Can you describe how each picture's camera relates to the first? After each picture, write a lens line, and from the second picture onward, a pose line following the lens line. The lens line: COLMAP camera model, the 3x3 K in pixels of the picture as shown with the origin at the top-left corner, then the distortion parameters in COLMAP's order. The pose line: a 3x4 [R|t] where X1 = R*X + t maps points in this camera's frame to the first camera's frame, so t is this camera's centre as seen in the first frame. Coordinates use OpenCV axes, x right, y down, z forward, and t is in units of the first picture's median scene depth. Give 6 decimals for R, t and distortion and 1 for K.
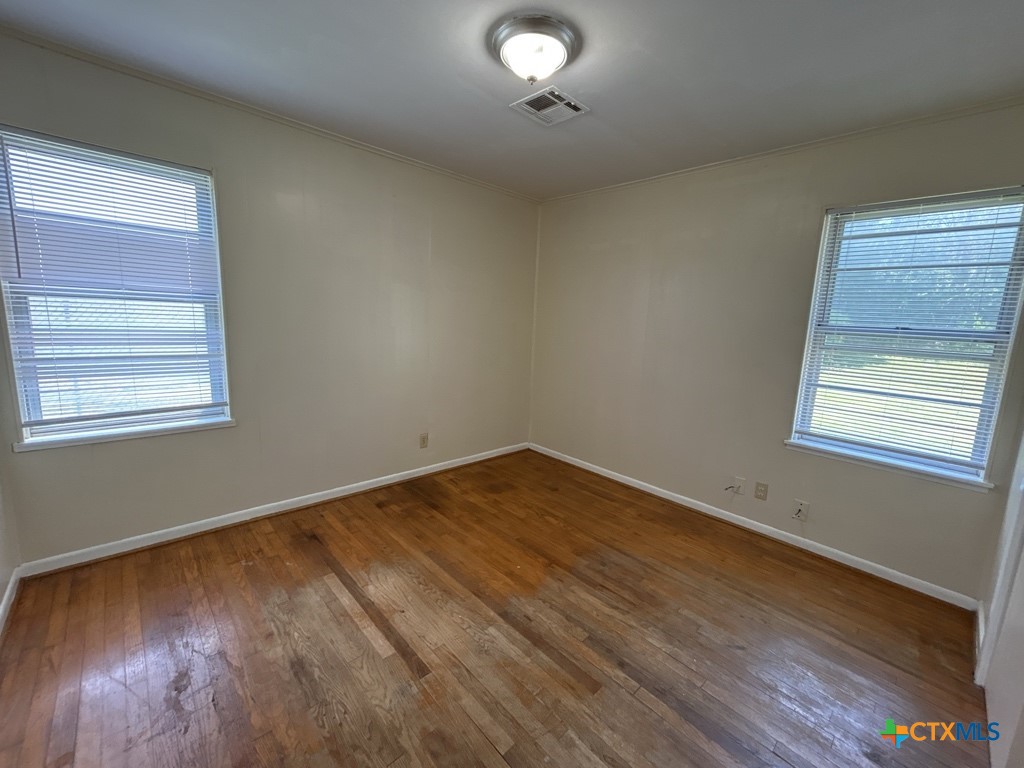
lens RADIAL K [[416.0, 0, 513.4], [0, 416.0, 381.9], [0, 0, 1]] dist [-0.006295, 0.005747]
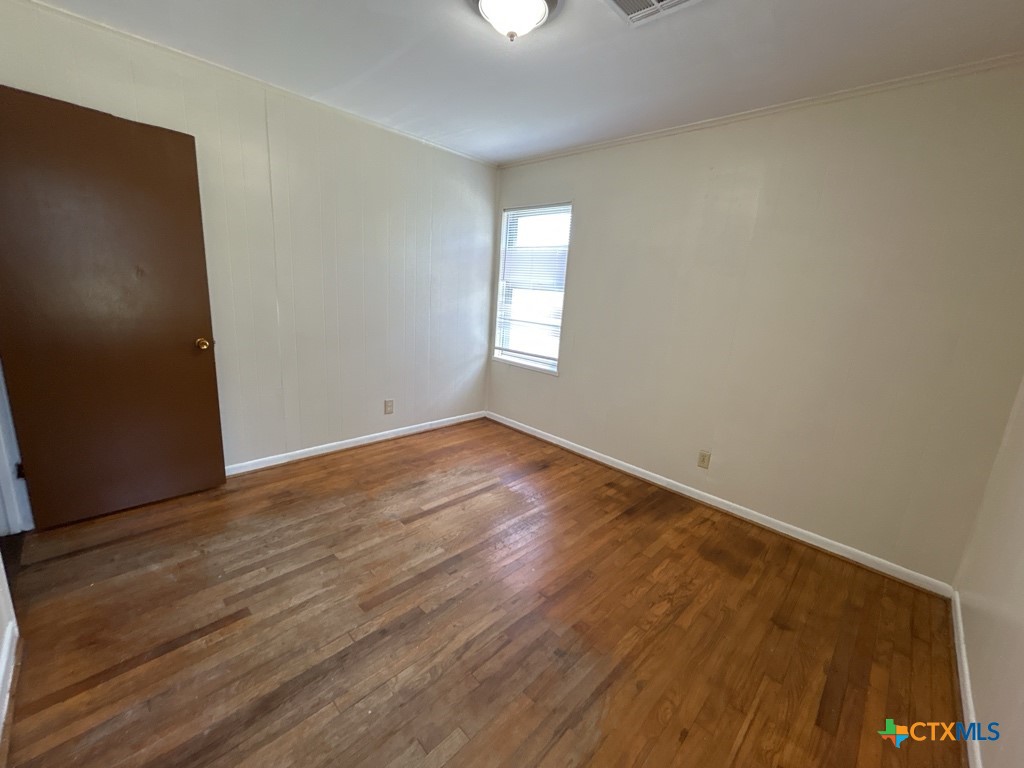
lens RADIAL K [[416.0, 0, 509.7], [0, 416.0, 383.2], [0, 0, 1]] dist [-0.006295, 0.005747]
pose [[0.036593, 0.181727, -0.982668, 0.894410], [-0.220892, 0.960475, 0.169397, -0.092655], [0.974612, 0.210865, 0.075289, 0.865820]]
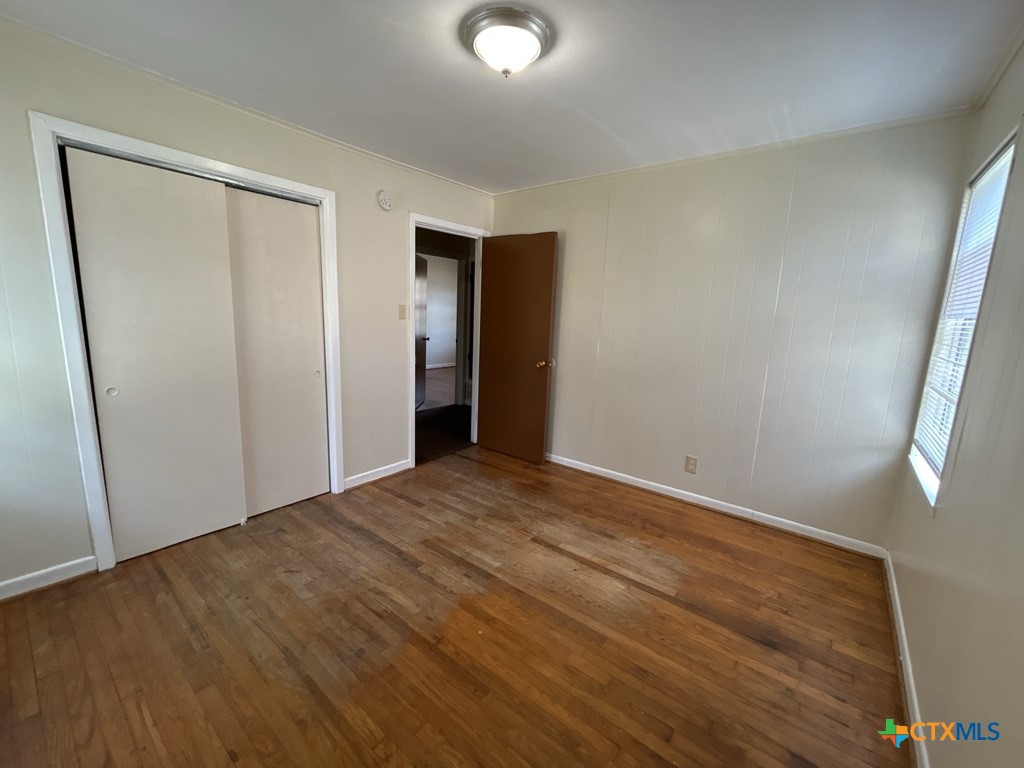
lens RADIAL K [[416.0, 0, 514.2], [0, 416.0, 380.4], [0, 0, 1]] dist [-0.006295, 0.005747]
pose [[-0.985283, -0.060704, -0.159791, 0.111606], [-0.107815, 0.946111, 0.305369, -0.267175], [0.132643, 0.318103, -0.938731, 1.726143]]
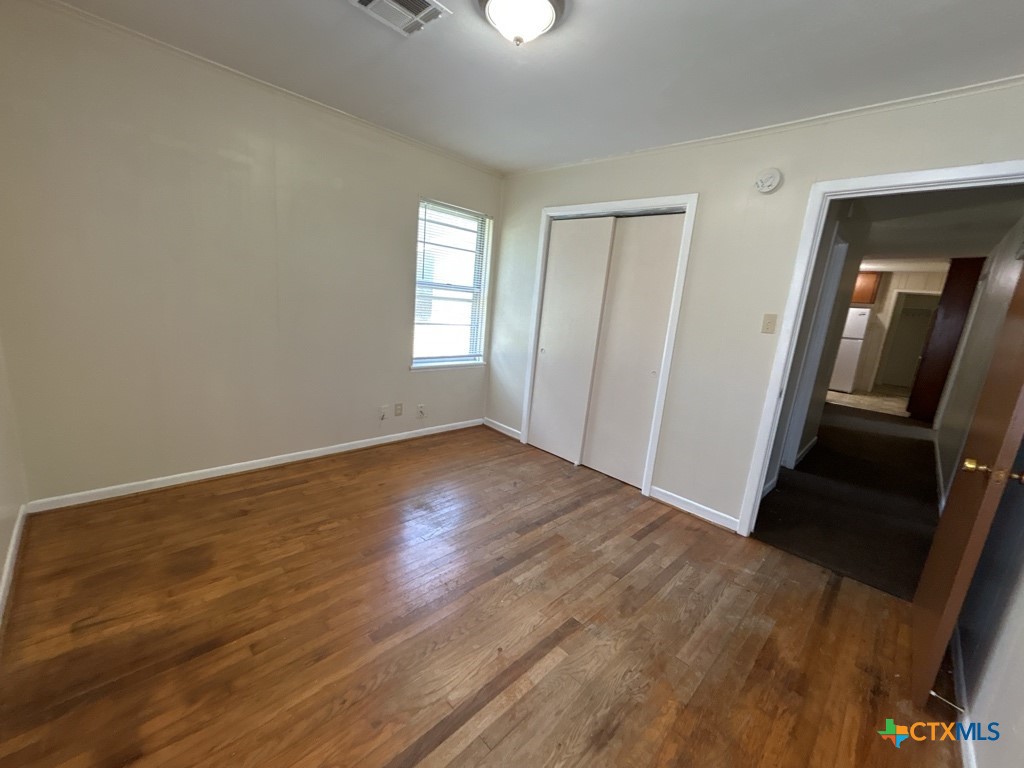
lens RADIAL K [[416.0, 0, 509.4], [0, 416.0, 382.2], [0, 0, 1]] dist [-0.006295, 0.005747]
pose [[-0.026120, -0.249638, 0.967987, -0.856221], [0.062122, 0.966040, 0.250812, -0.165099], [-0.997727, 0.066684, -0.009725, 0.860383]]
